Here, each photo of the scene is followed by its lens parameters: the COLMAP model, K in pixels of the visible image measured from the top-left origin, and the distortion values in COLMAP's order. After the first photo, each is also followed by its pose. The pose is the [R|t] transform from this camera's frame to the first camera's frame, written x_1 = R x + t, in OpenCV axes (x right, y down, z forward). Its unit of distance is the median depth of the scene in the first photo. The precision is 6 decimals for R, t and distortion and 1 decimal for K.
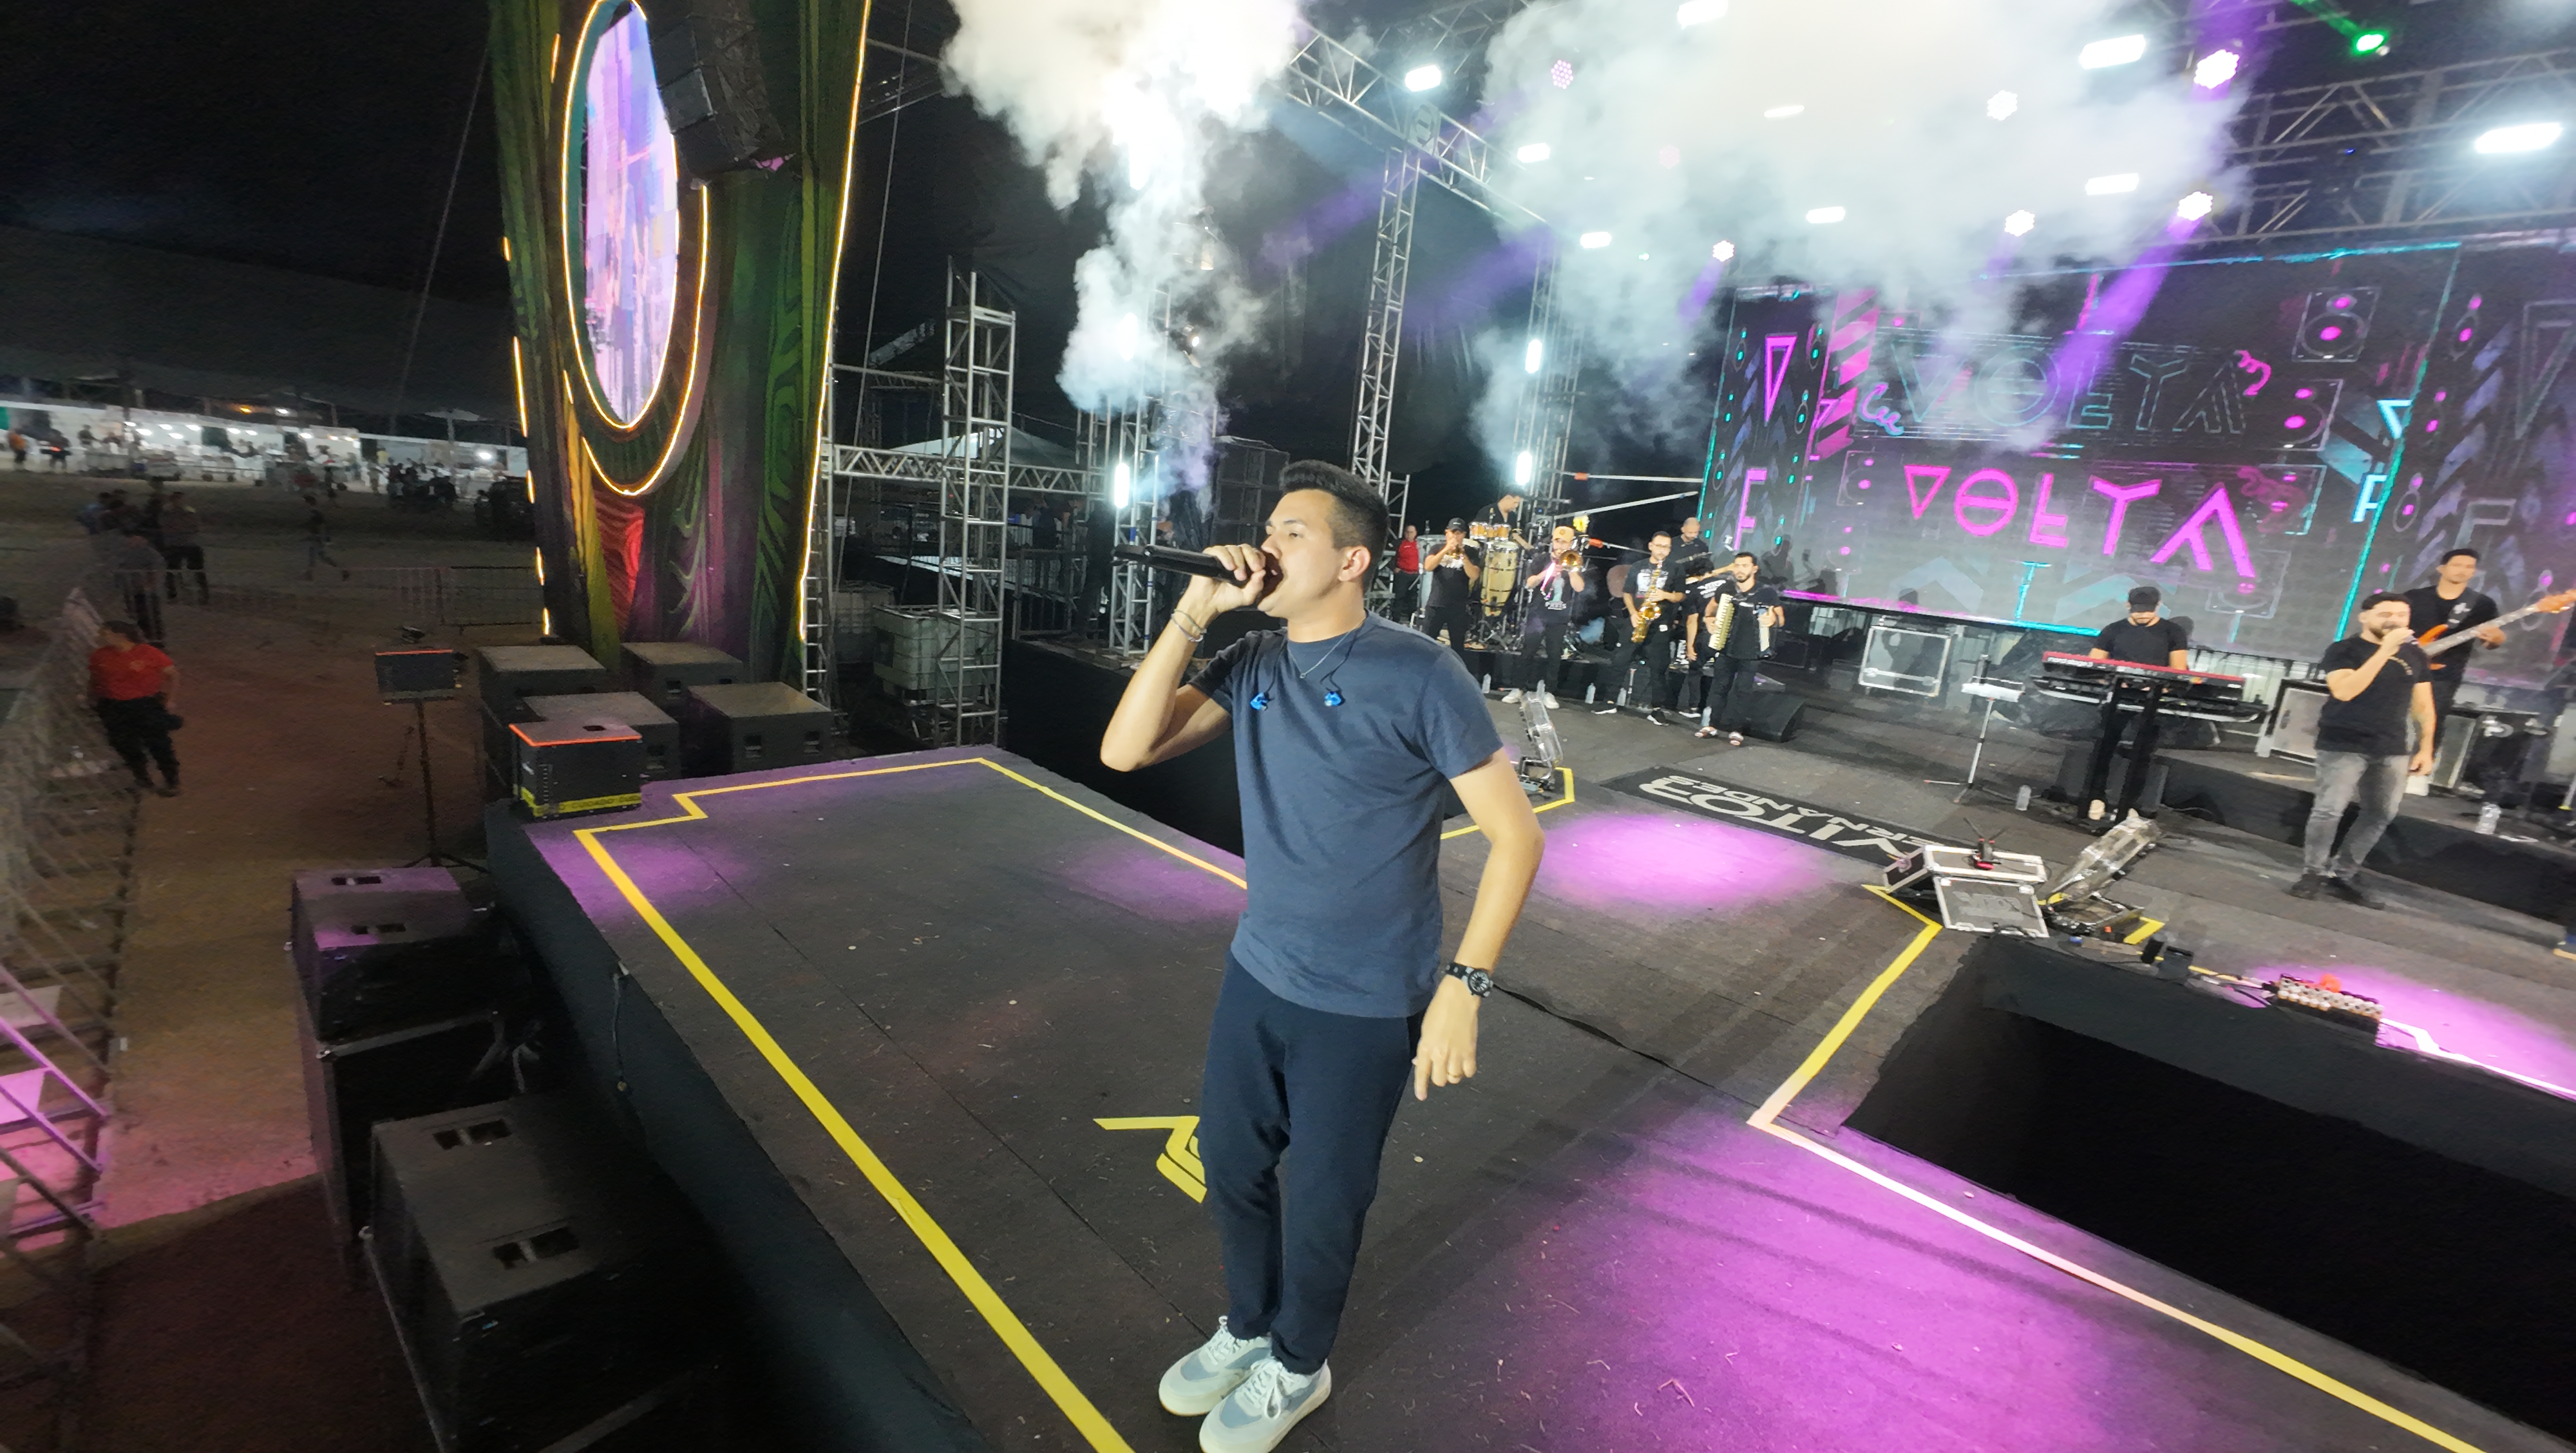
lens RADIAL K [[1008.9, 0, 1288.5], [0, 1008.9, 726.3], [0, 0, 1]] dist [-0.002858, 0.002348]
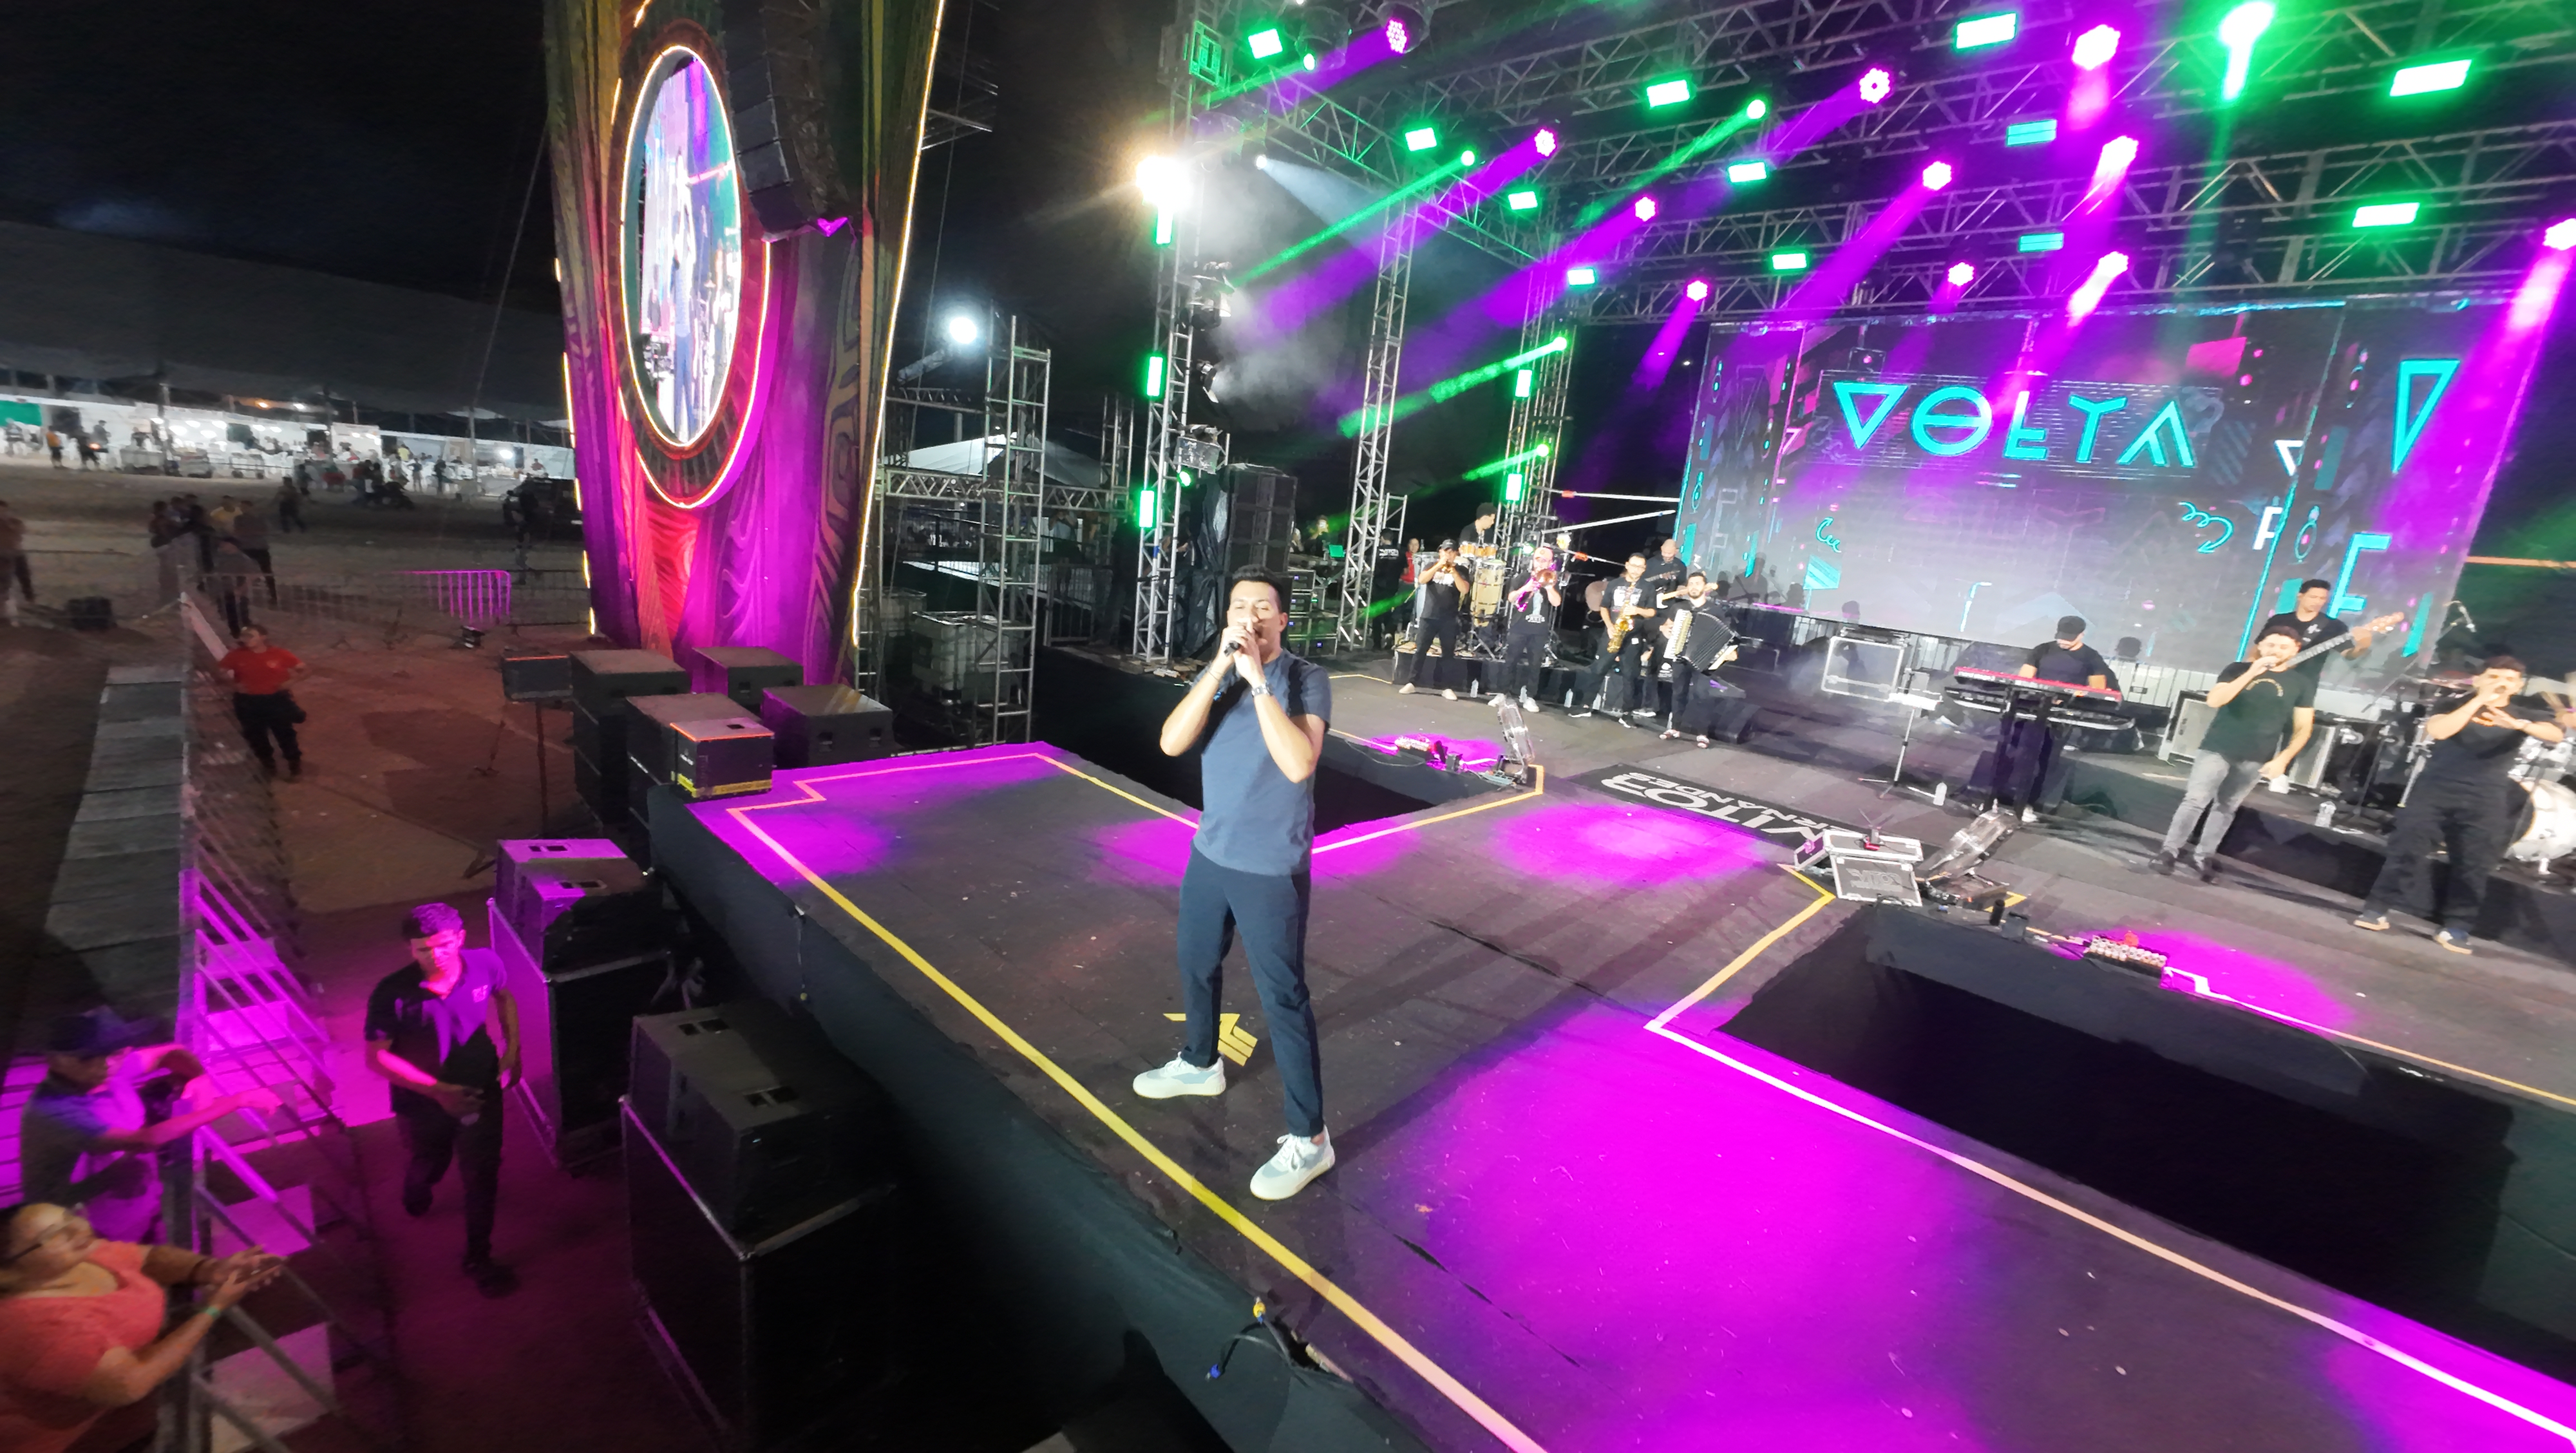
lens RADIAL K [[1008.9, 0, 1288.4], [0, 1008.9, 725.9], [0, 0, 1]] dist [-0.002858, 0.002348]
pose [[0.999977, 0.006739, -0.000577, -0.006517], [-0.006738, 0.999975, 0.002343, -0.003109], [0.000593, -0.002339, 0.999997, -0.109778]]
